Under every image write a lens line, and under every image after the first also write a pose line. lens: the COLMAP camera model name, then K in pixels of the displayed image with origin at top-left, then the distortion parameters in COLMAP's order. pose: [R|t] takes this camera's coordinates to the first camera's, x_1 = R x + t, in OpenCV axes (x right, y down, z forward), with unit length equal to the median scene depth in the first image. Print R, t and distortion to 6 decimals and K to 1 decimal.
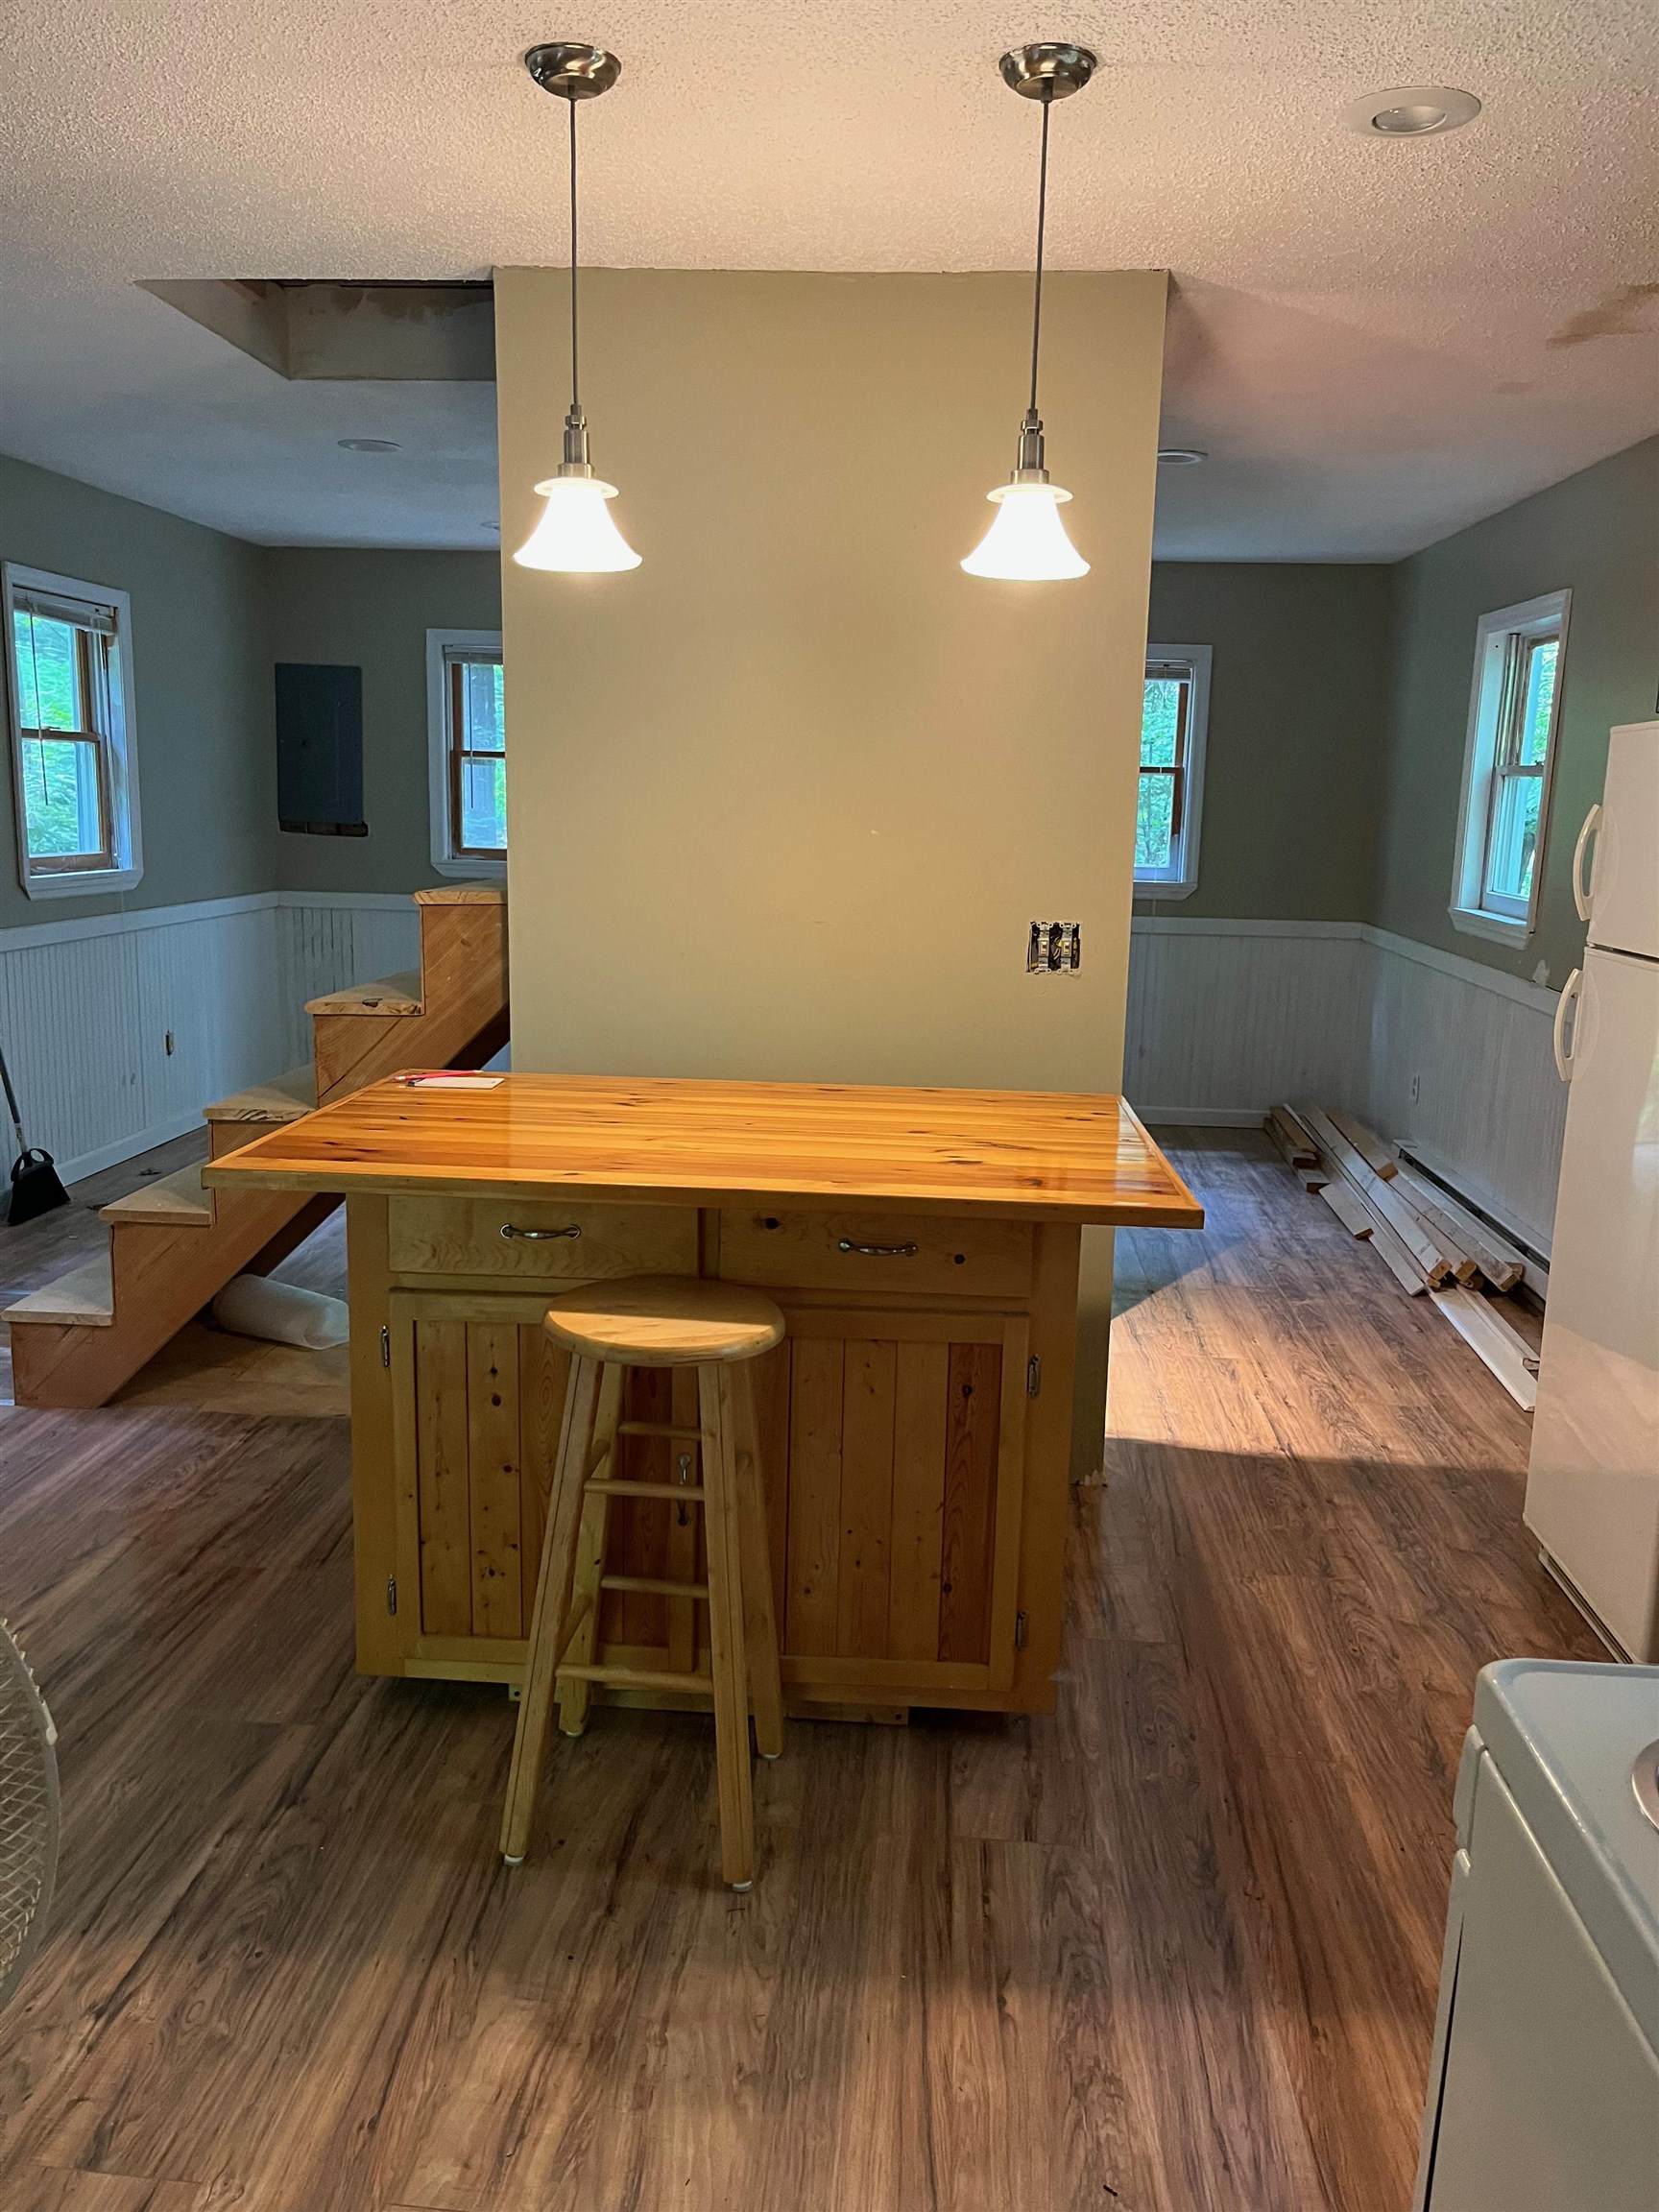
lens RADIAL K [[1684.6, 0, 829.5], [0, 1684.6, 1106.0], [0, 0, 1]] dist [-0.002189, -0.001207]
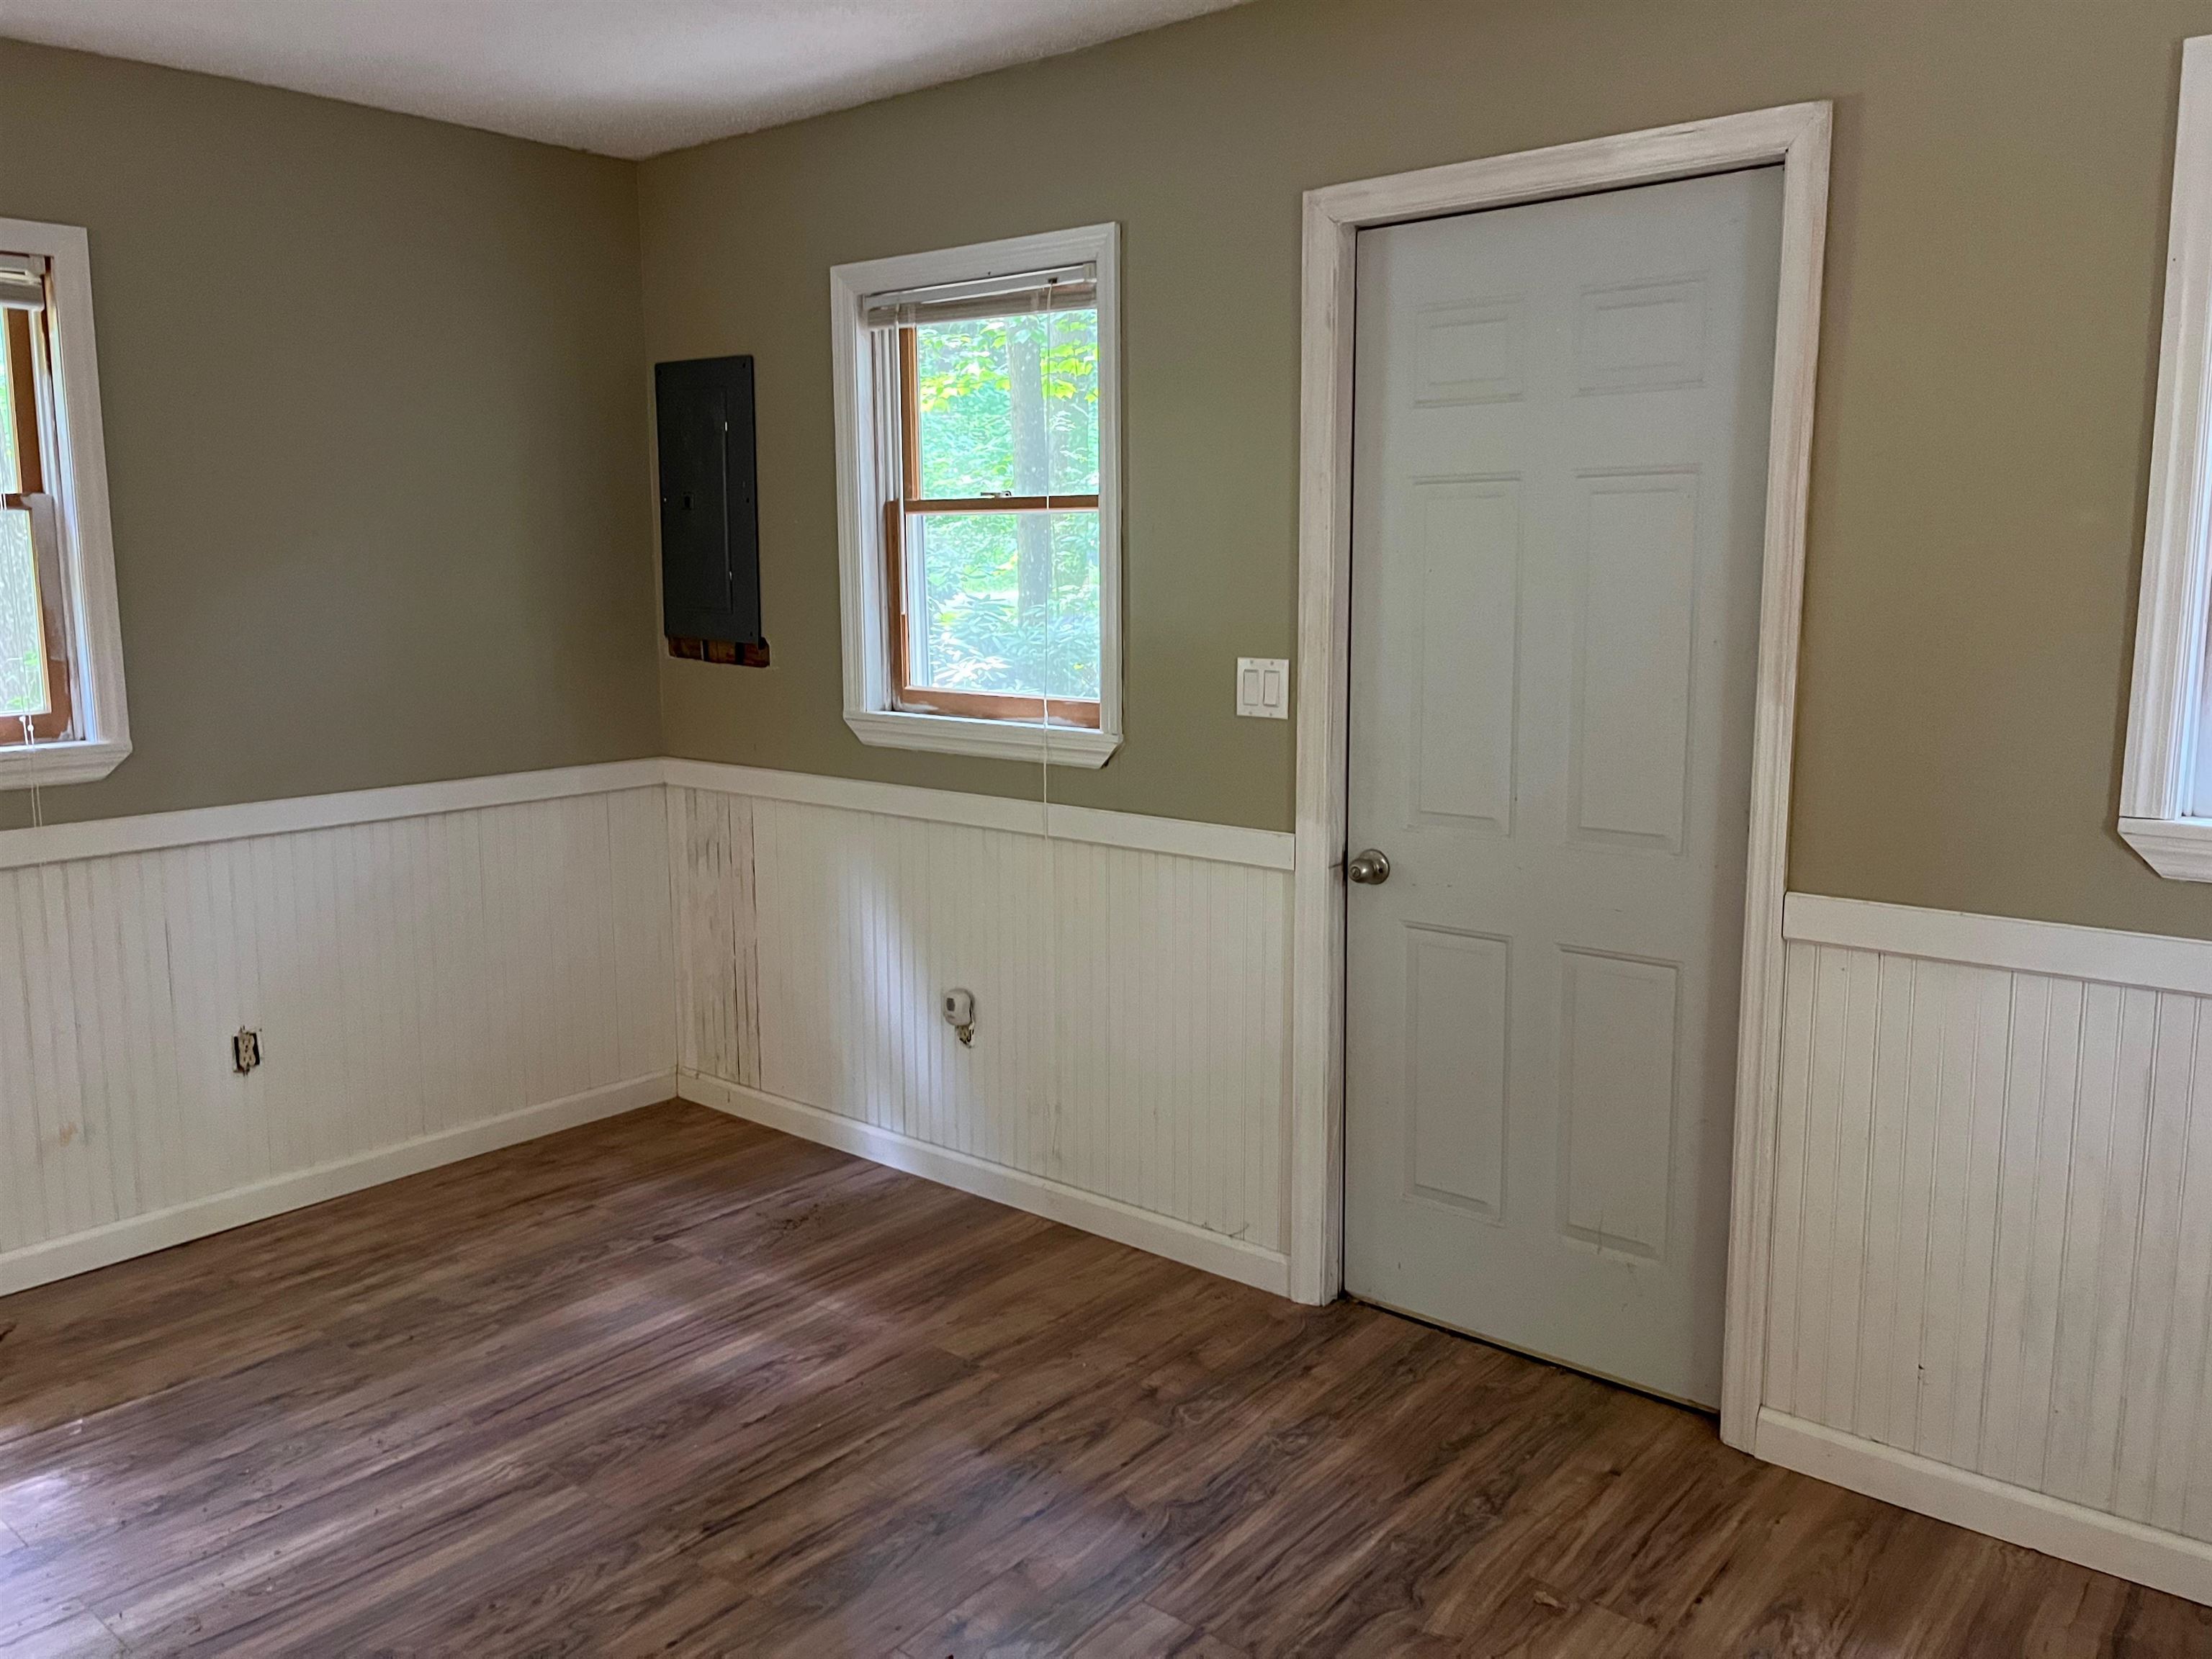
lens RADIAL K [[1684.6, 0, 1106.0], [0, 1684.6, 829.5], [0, 0, 1]] dist [-0.002189, -0.001207]
pose [[0.809812, 0.066491, -0.582910, 0.164373], [-0.084837, 0.996386, -0.004206, -0.139138], [0.580524, 0.052859, 0.812526, 0.757653]]
